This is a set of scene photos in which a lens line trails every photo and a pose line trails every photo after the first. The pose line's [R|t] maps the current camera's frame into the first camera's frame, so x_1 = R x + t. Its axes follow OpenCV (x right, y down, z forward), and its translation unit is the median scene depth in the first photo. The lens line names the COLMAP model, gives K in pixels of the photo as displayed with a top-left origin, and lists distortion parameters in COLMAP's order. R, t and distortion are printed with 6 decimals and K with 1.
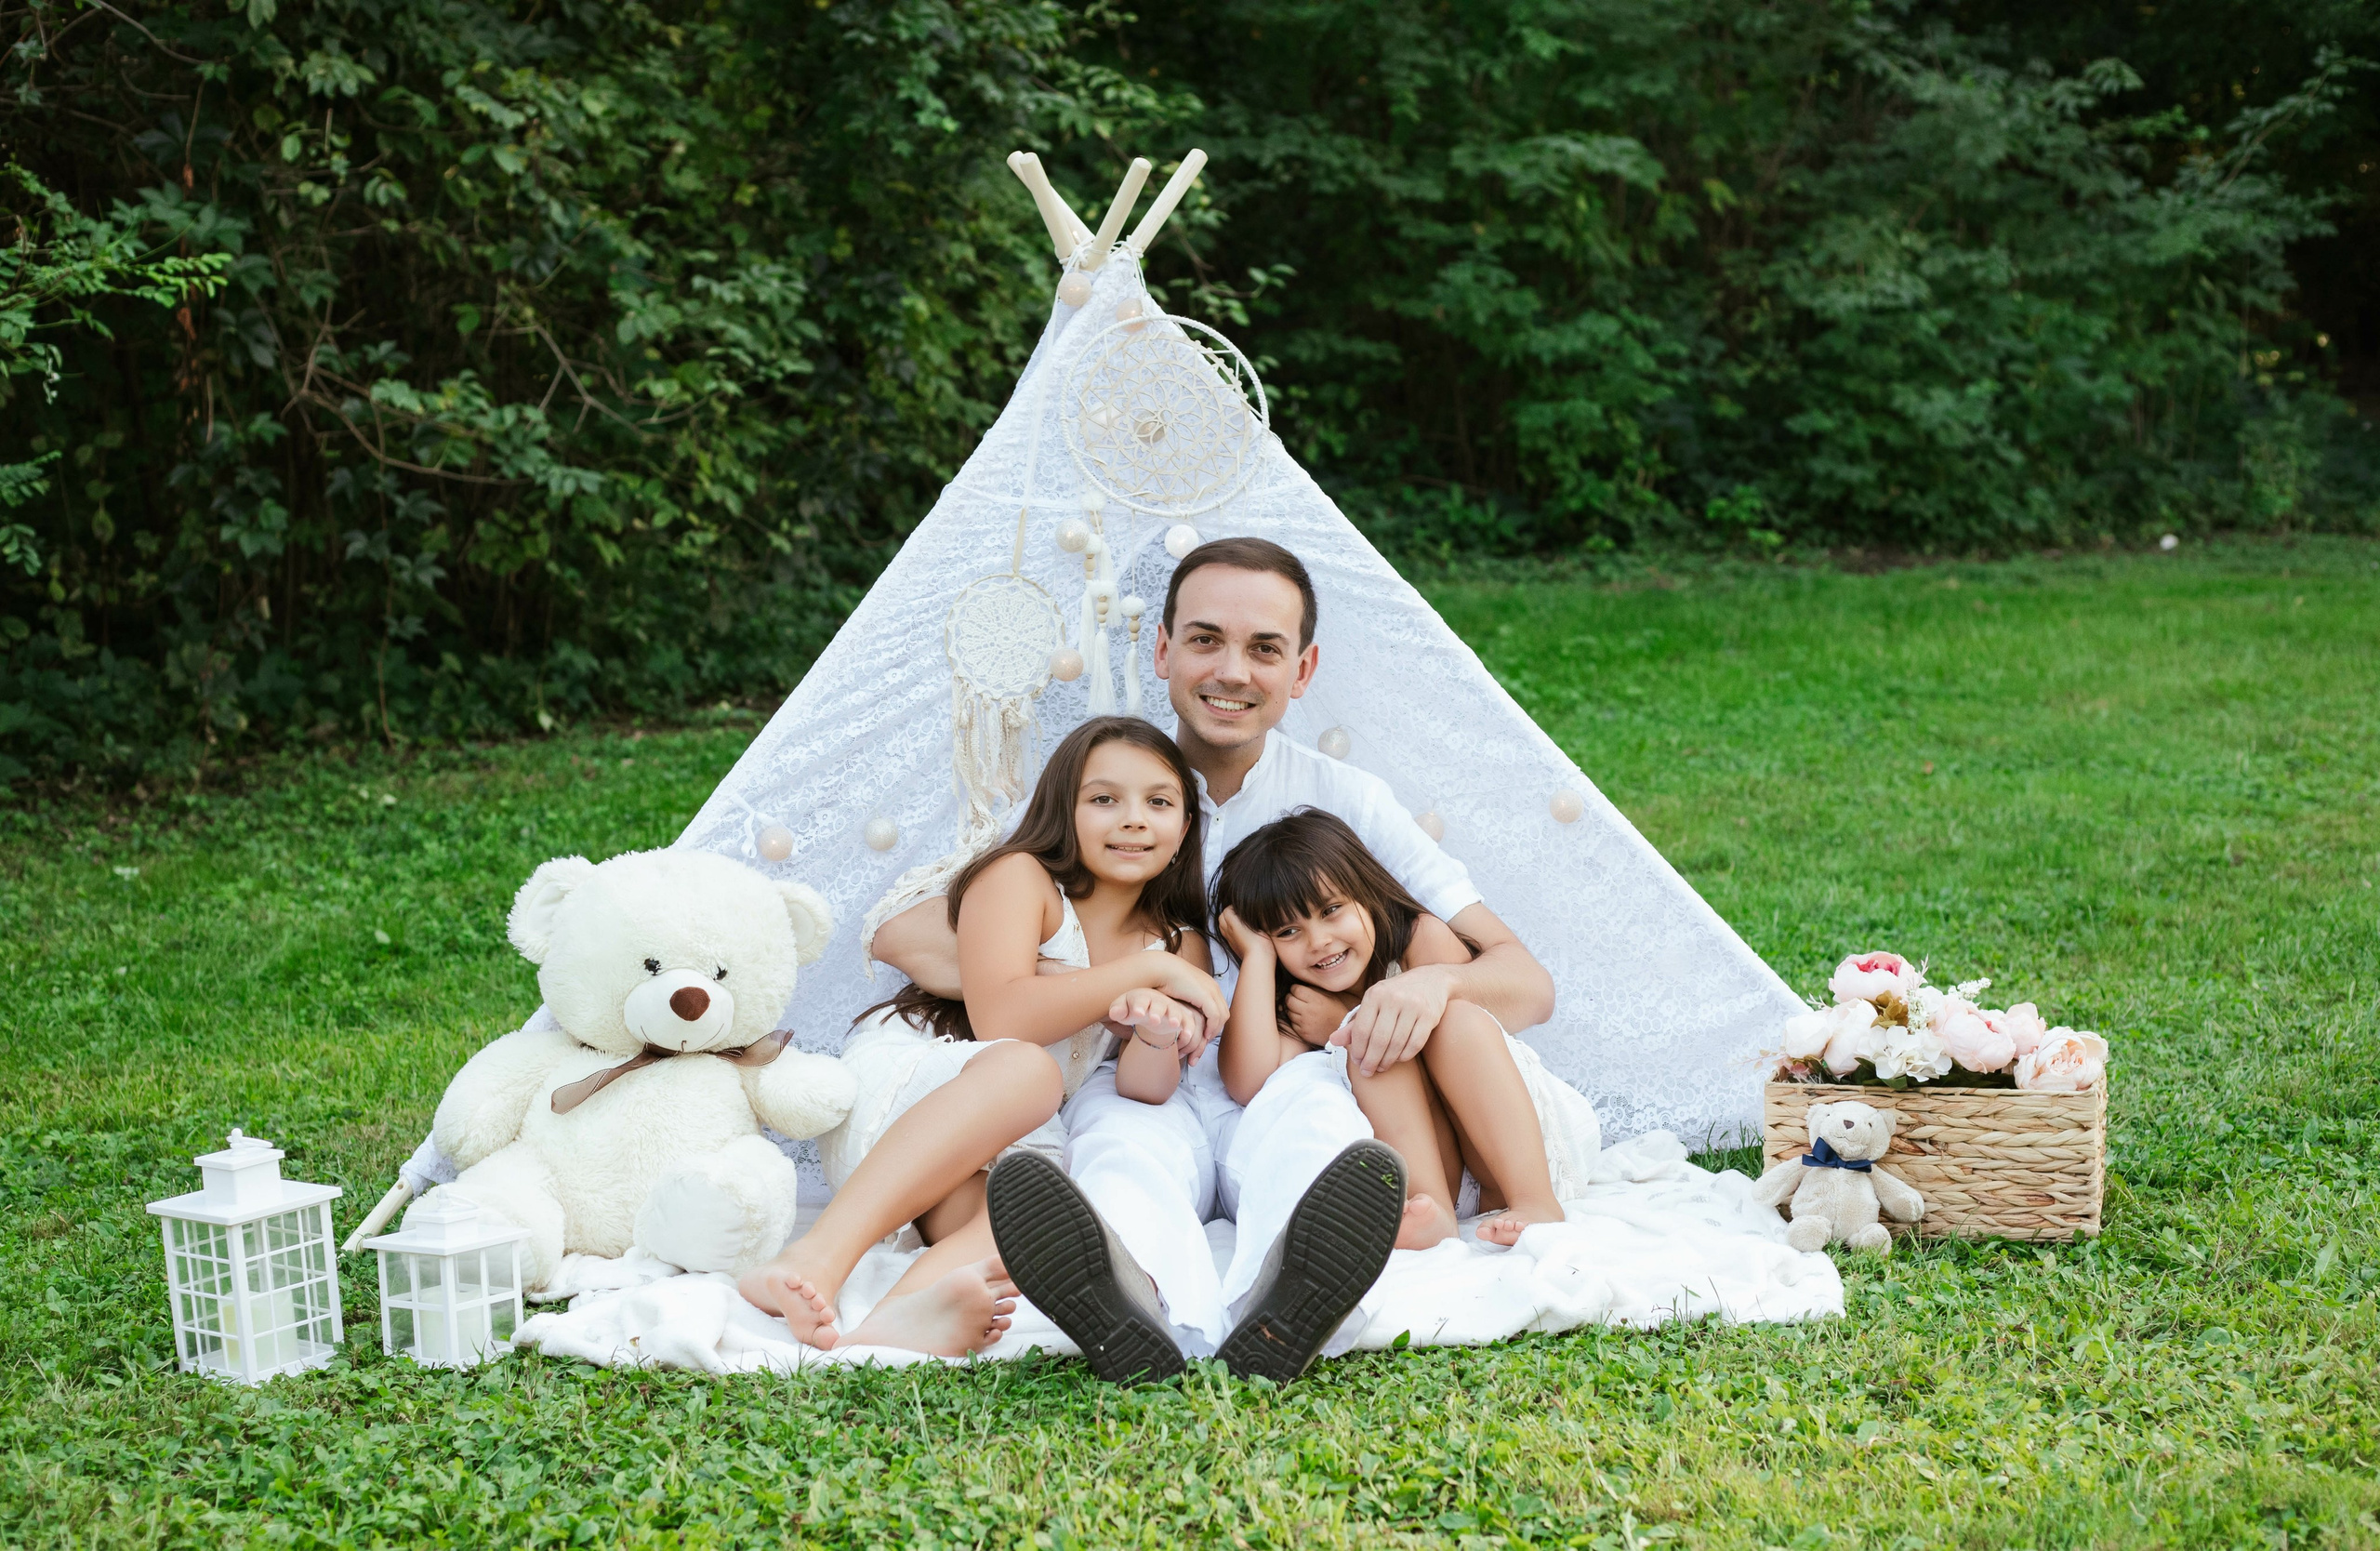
lens RADIAL K [[3403.3, 0, 1199.3], [0, 3403.3, 848.2], [0, 0, 1]] dist [-0.107602, 0.000000]
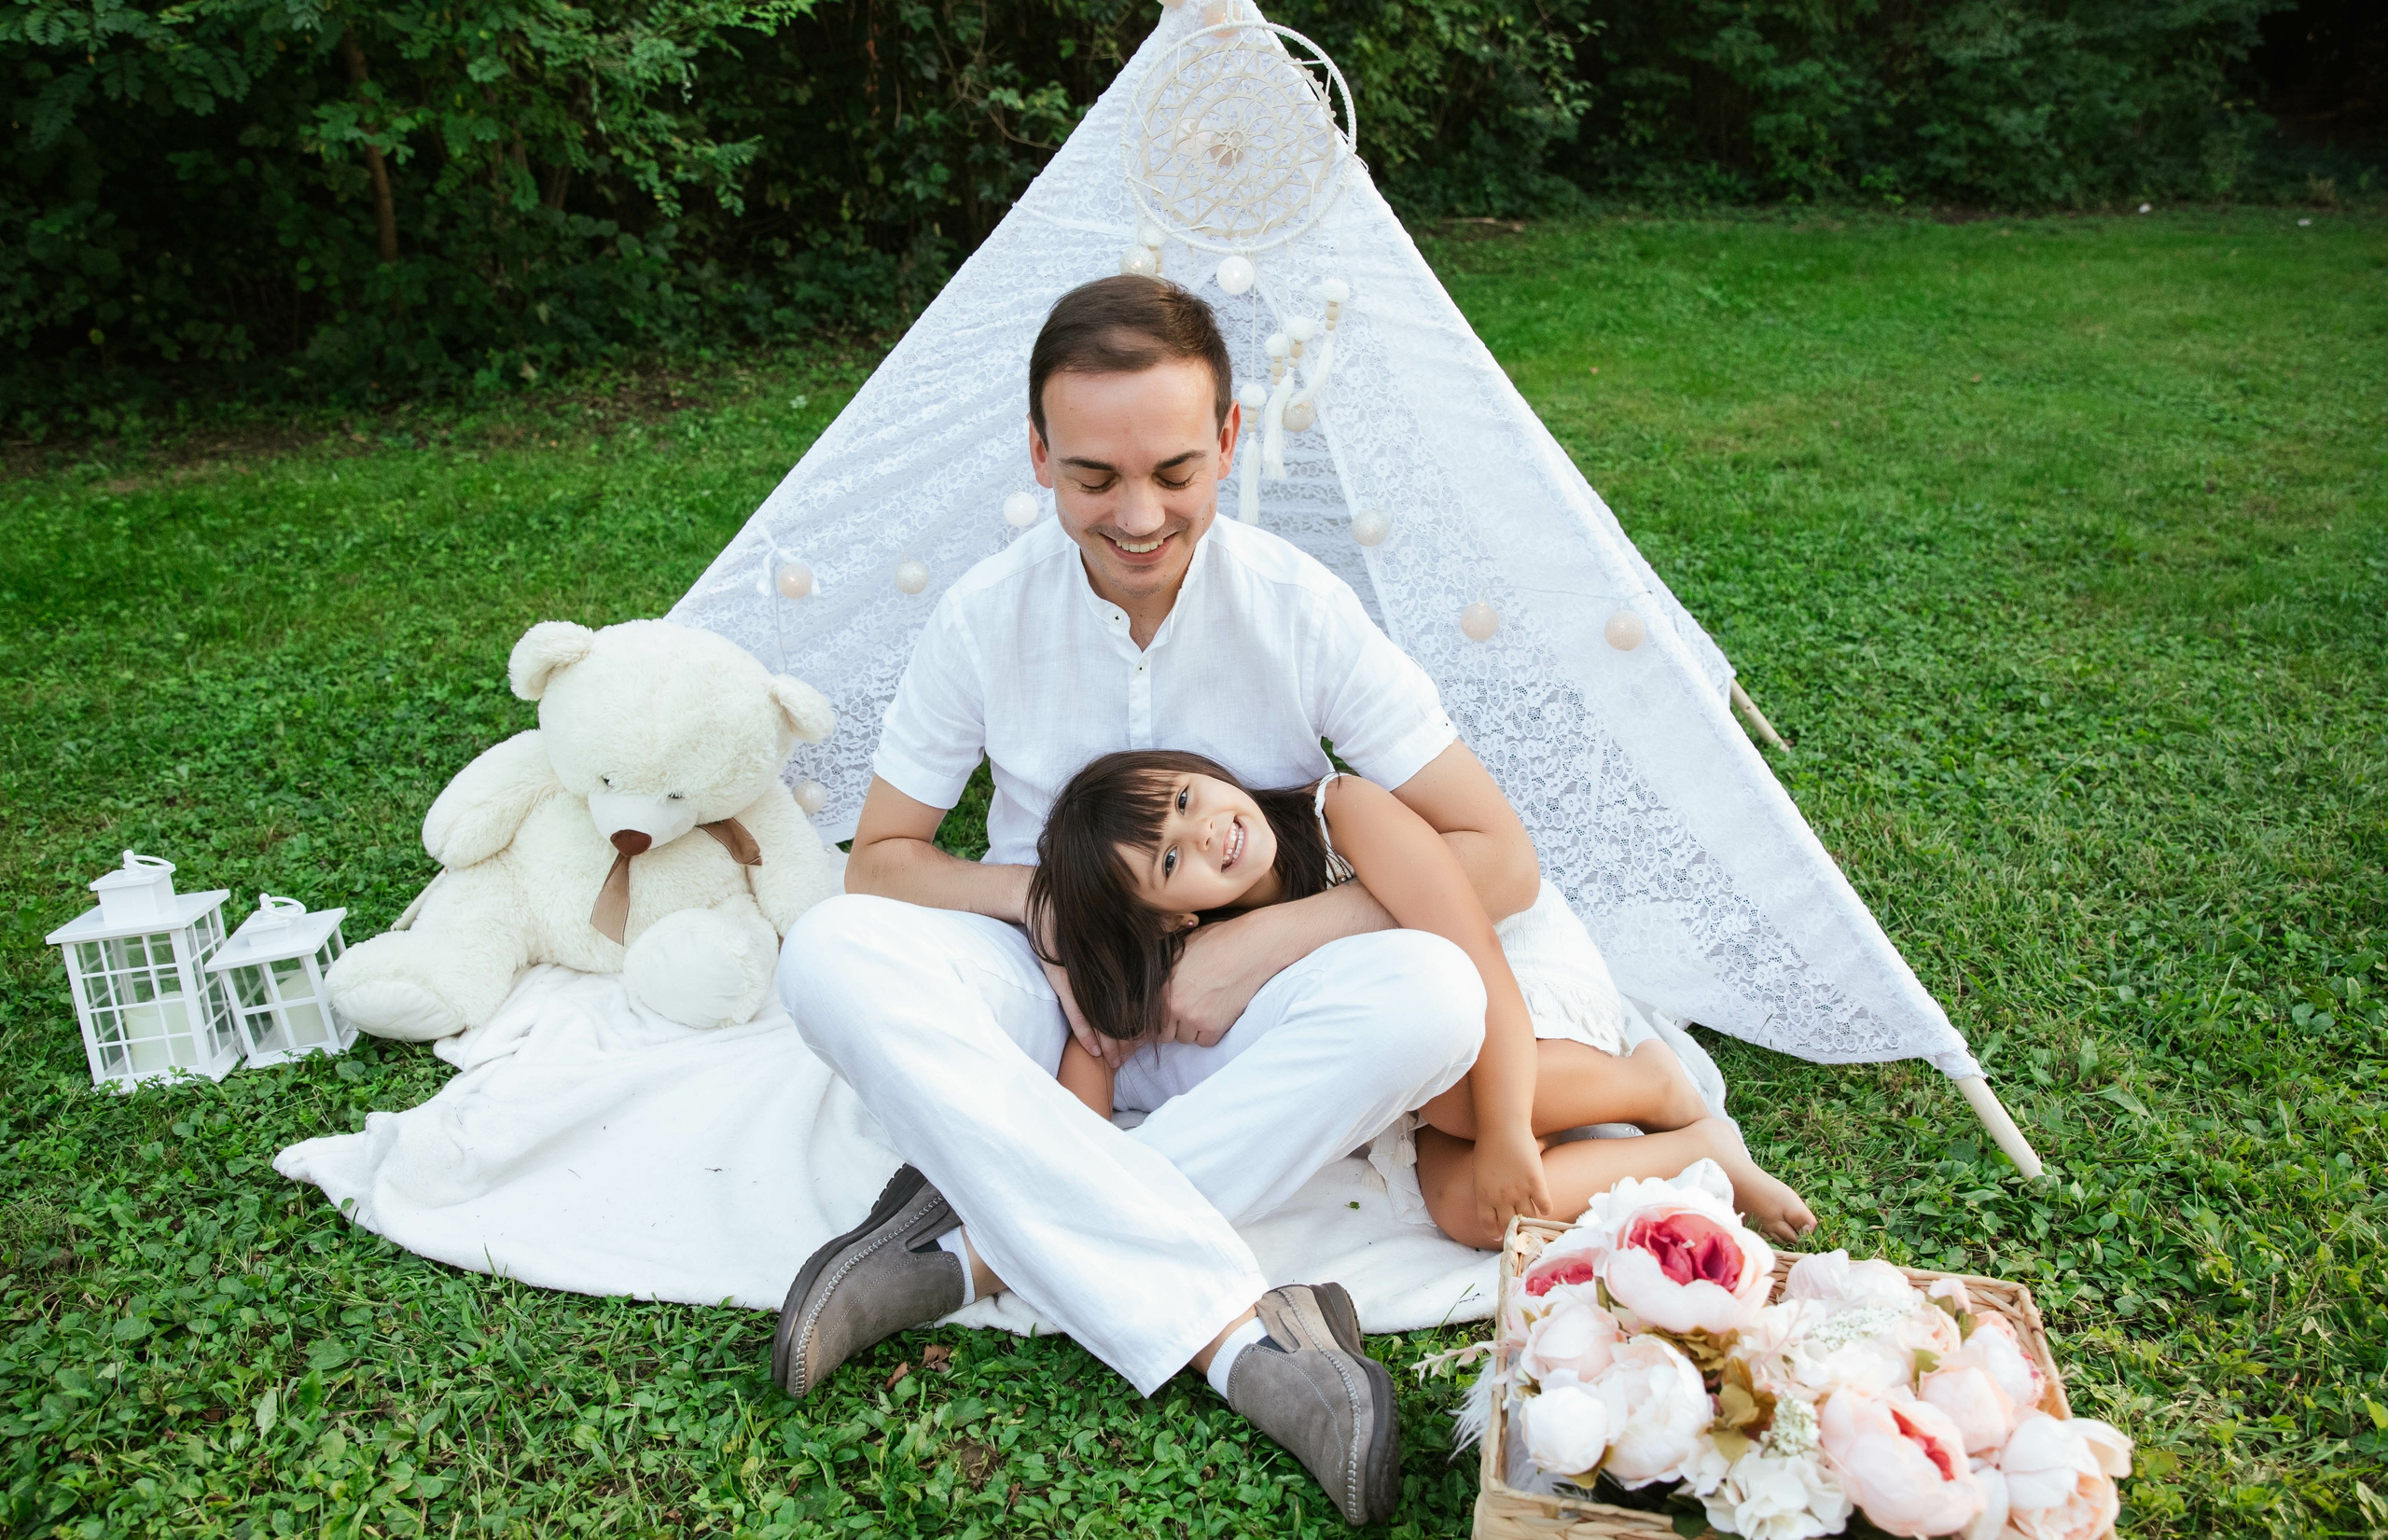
lens RADIAL K [[1715.0, 0, 1097.3], [0, 1715.0, 867.8], [0, 0, 1]] dist [-0.079687, 0.045724]
pose [[0.968457, 0.108517, -0.224309, 0.024850], [-0.038847, 0.954936, 0.294259, -0.020711], [0.246133, -0.276264, 0.929030, 0.149007]]
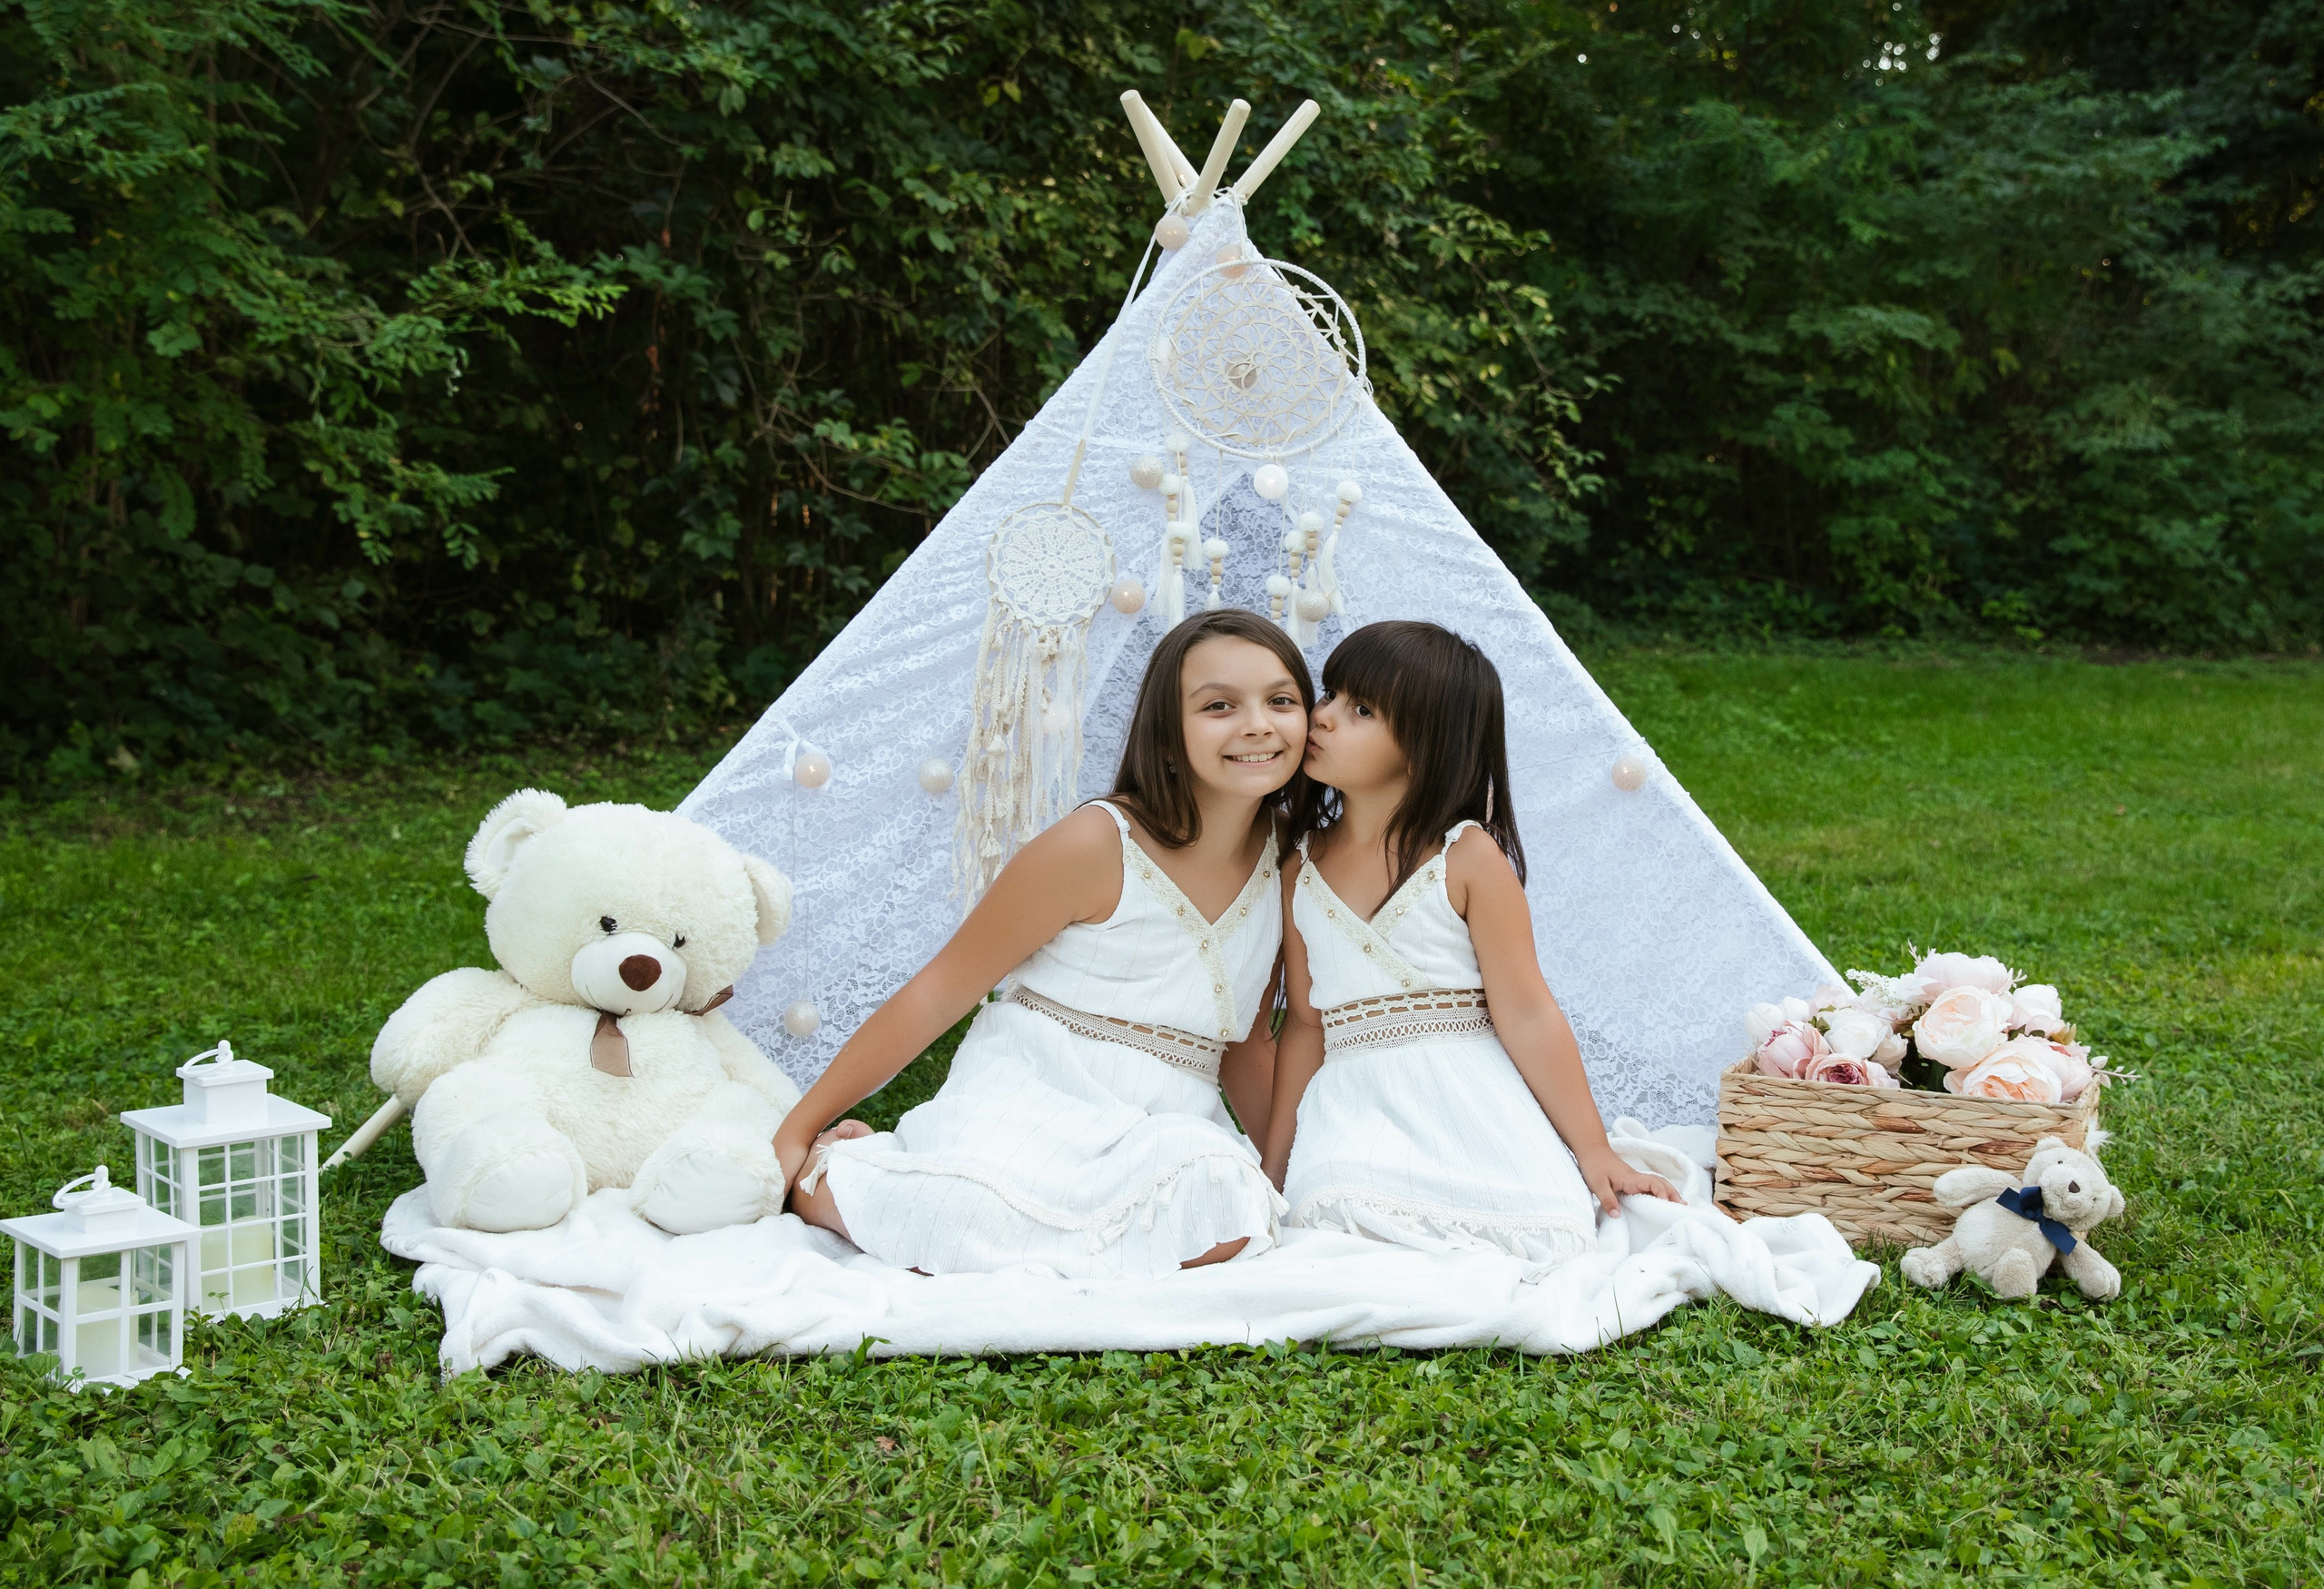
lens RADIAL K [[2686.3, 0, 1304.3], [0, 2686.3, 696.8], [0, 0, 1]] dist [-0.034436, 0.000000]
pose [[0.993957, 0.049643, -0.097901, 0.025586], [-0.055191, 0.996971, -0.054796, 0.003578], [0.094884, 0.059869, 0.993686, 0.069637]]
